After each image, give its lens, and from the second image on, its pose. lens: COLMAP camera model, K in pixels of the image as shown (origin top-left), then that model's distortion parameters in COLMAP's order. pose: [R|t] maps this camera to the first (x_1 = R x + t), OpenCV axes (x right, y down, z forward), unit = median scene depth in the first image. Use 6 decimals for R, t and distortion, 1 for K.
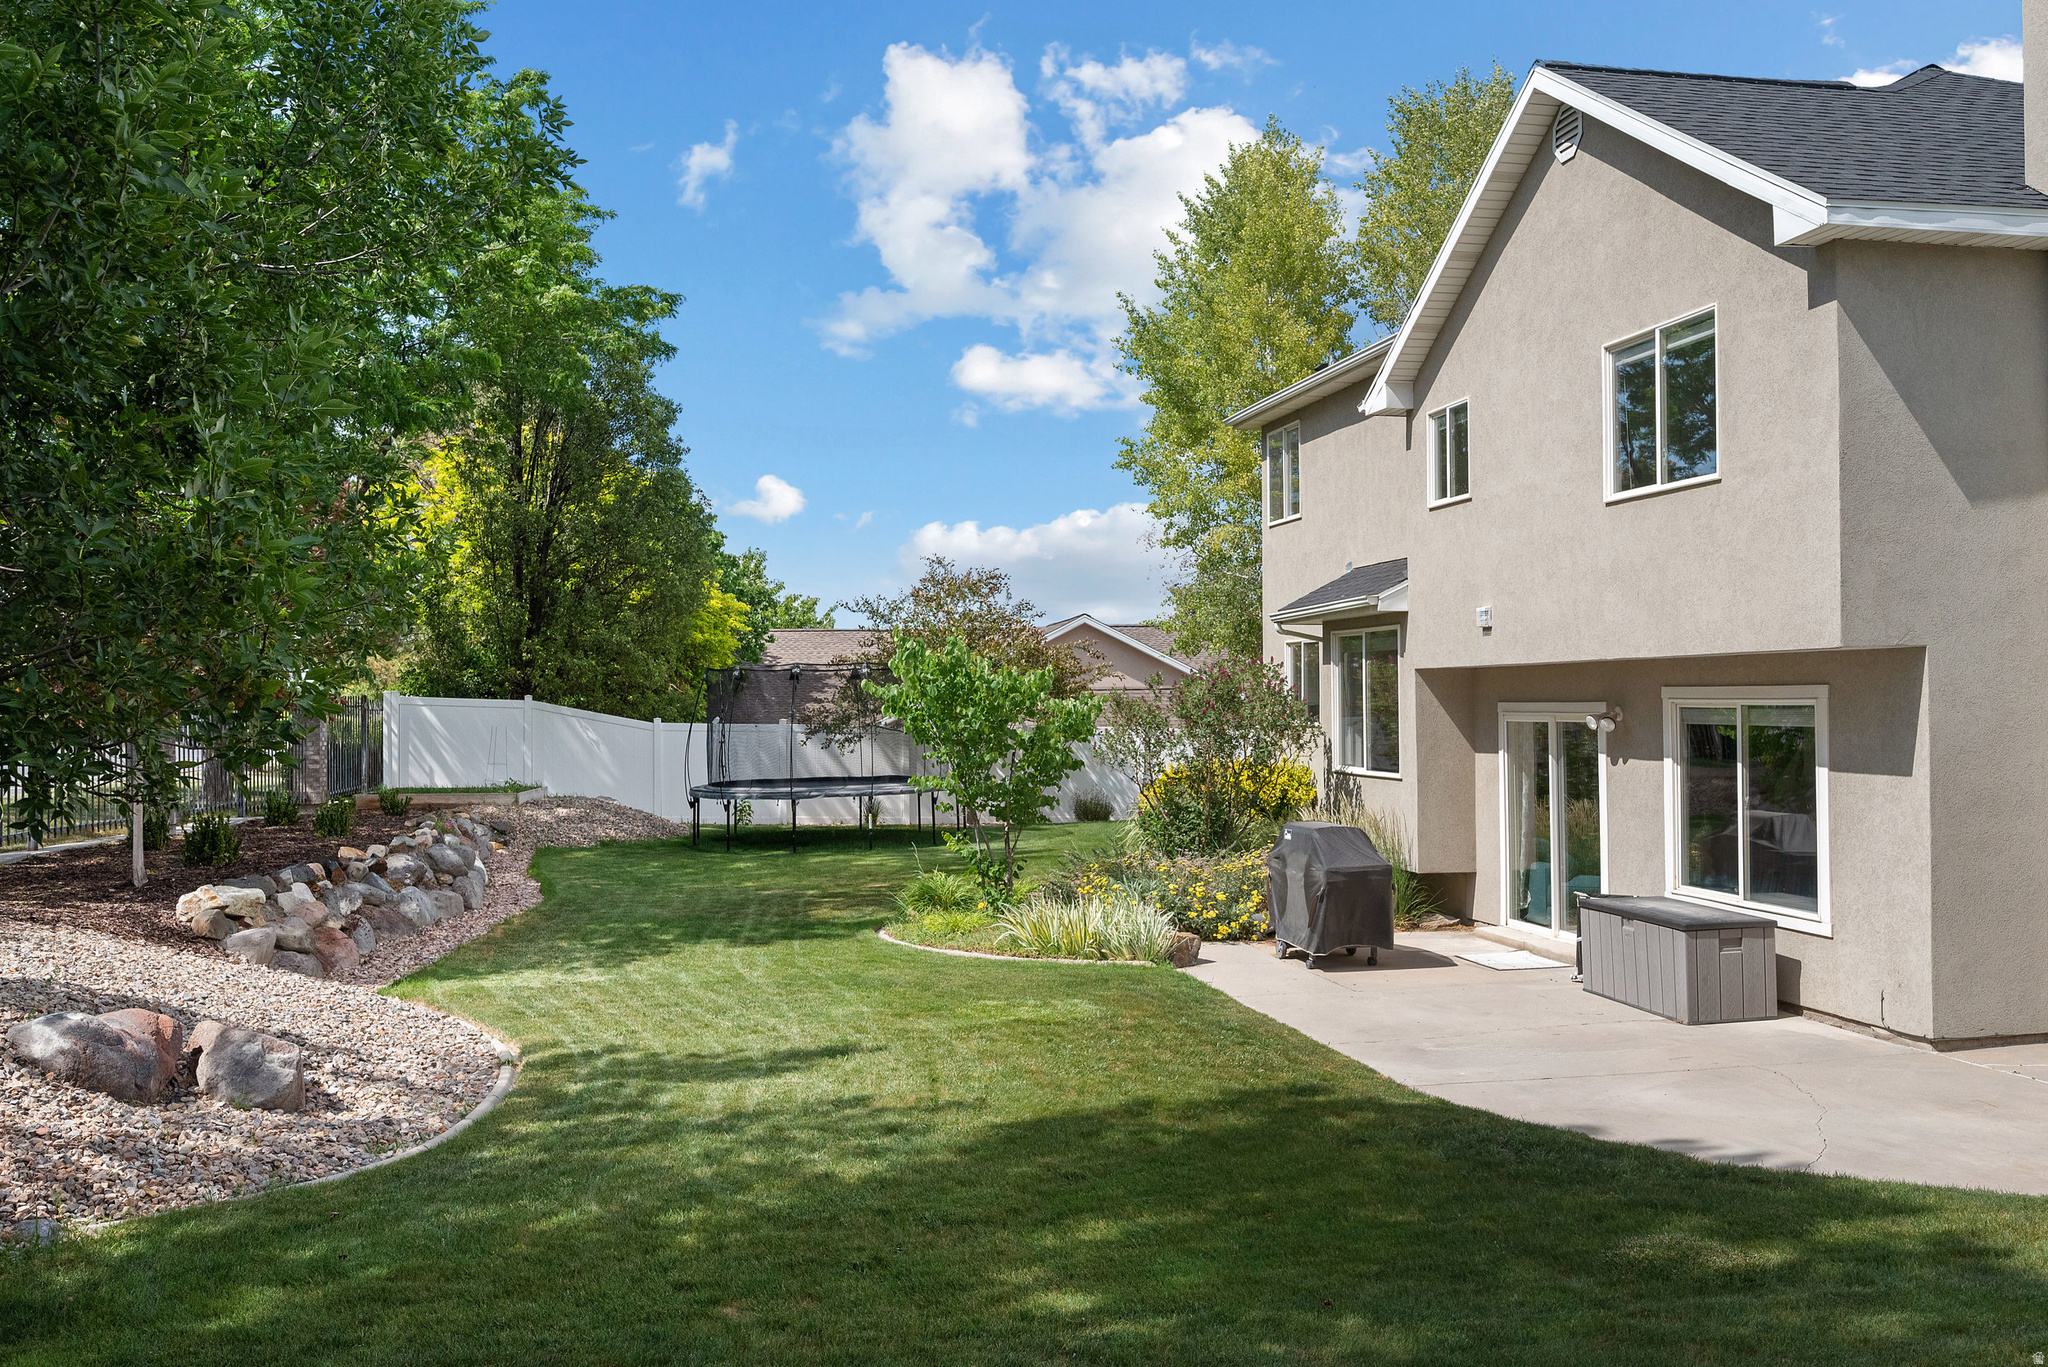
lens RADIAL K [[1752.6, 0, 1024.9], [0, 1752.6, 684.7], [0, 0, 1]] dist [-0.000430, -0.000139]
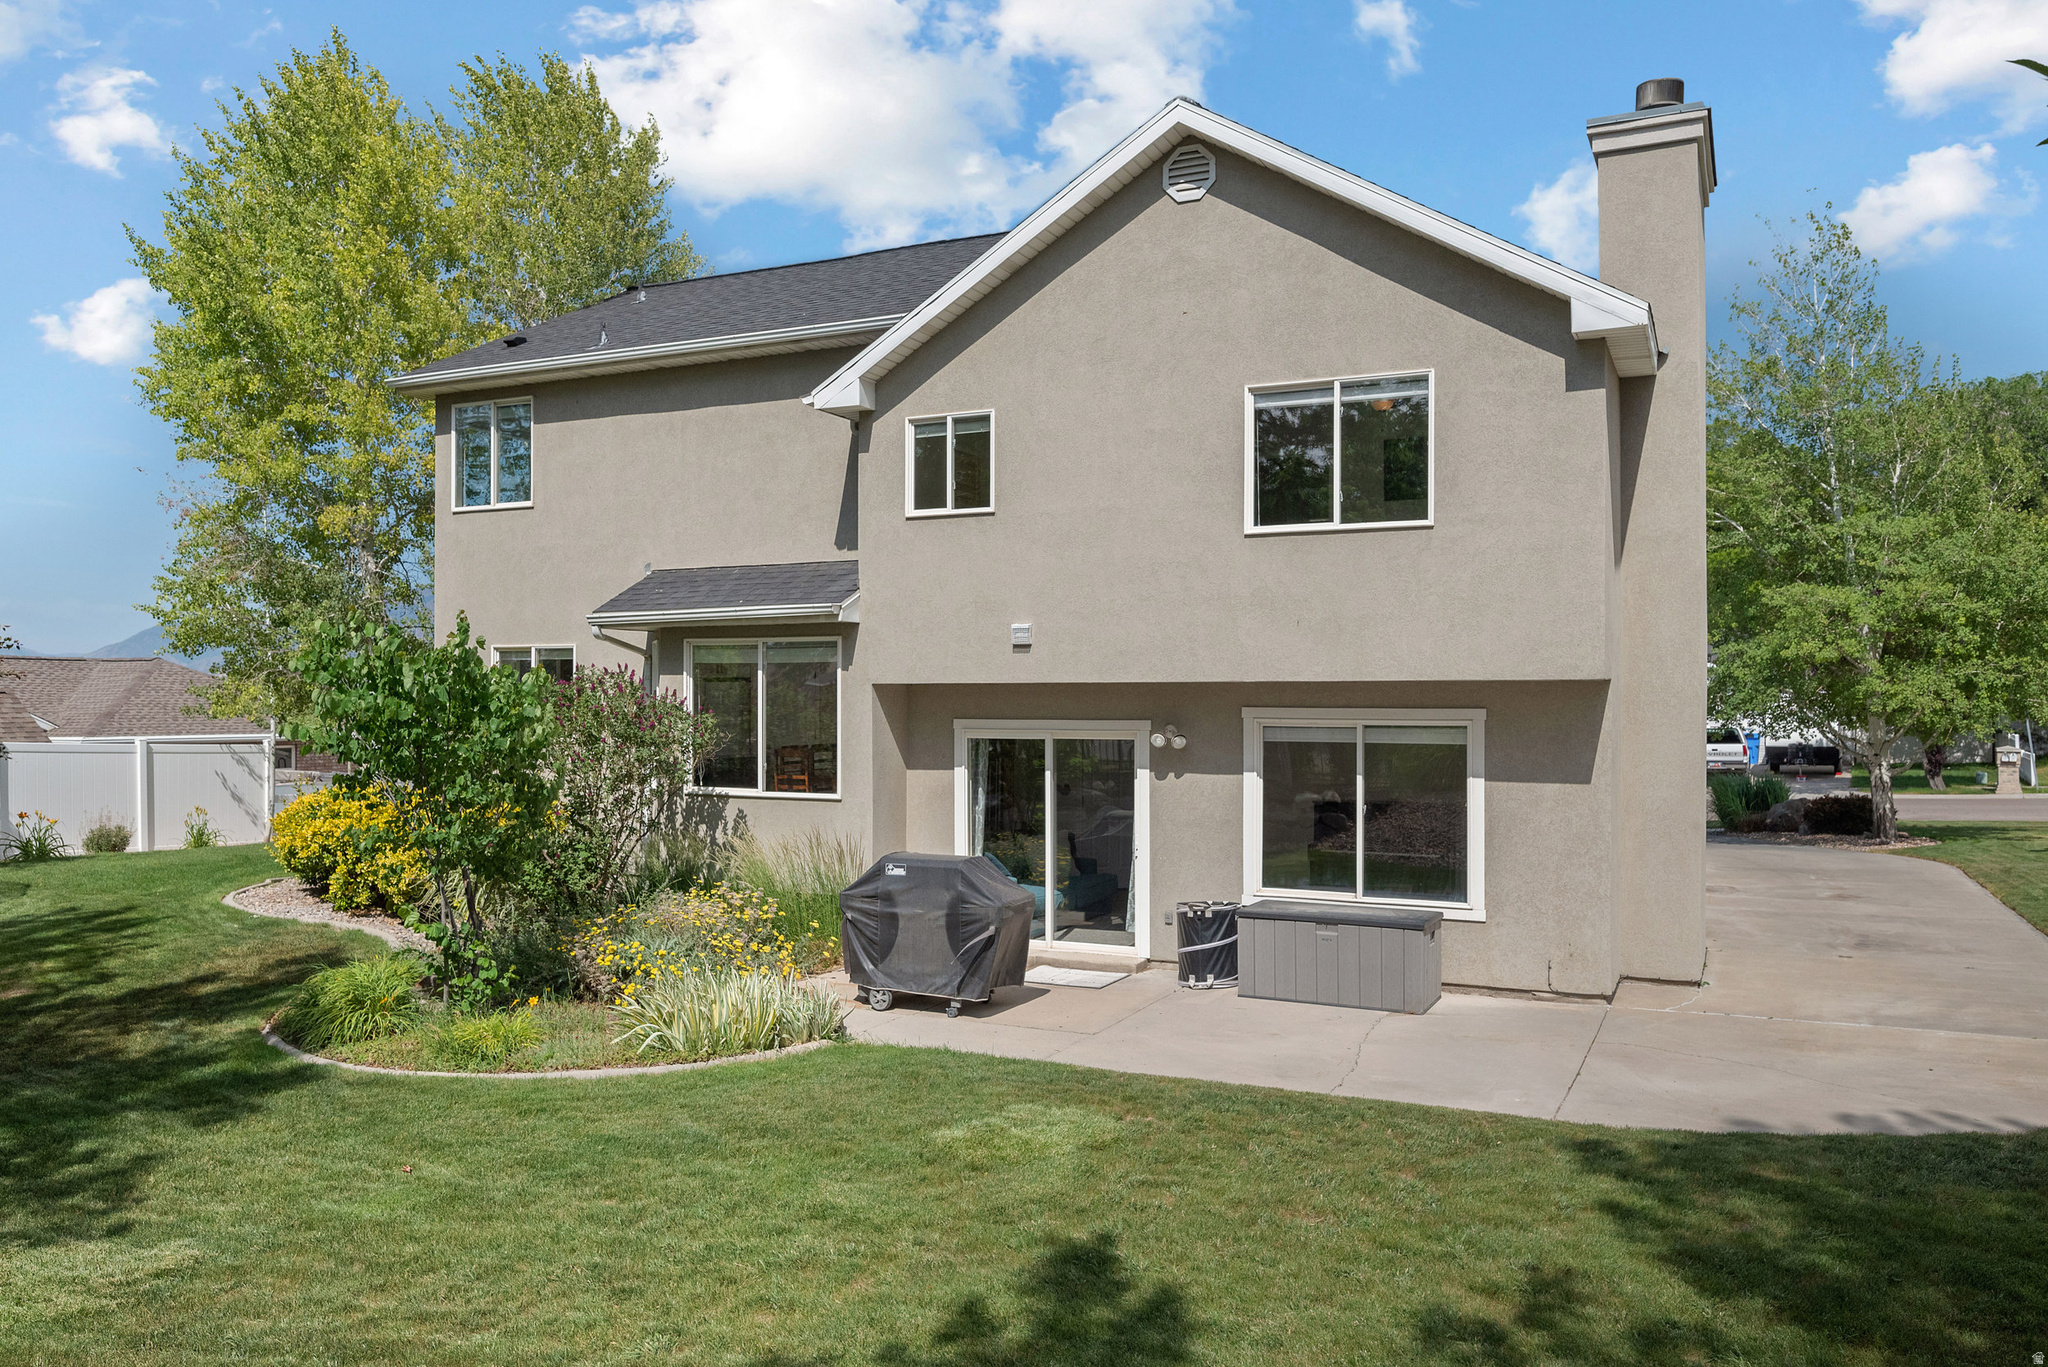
lens RADIAL K [[1558.5, 0, 1023.4], [0, 1558.5, 687.7], [0, 0, 1]] dist [-0.008215, -0.005070]
pose [[0.618616, 0.008018, 0.785652, -0.493195], [-0.010162, 0.999946, -0.002204, -0.007484], [-0.785627, -0.006620, 0.618665, 0.523169]]
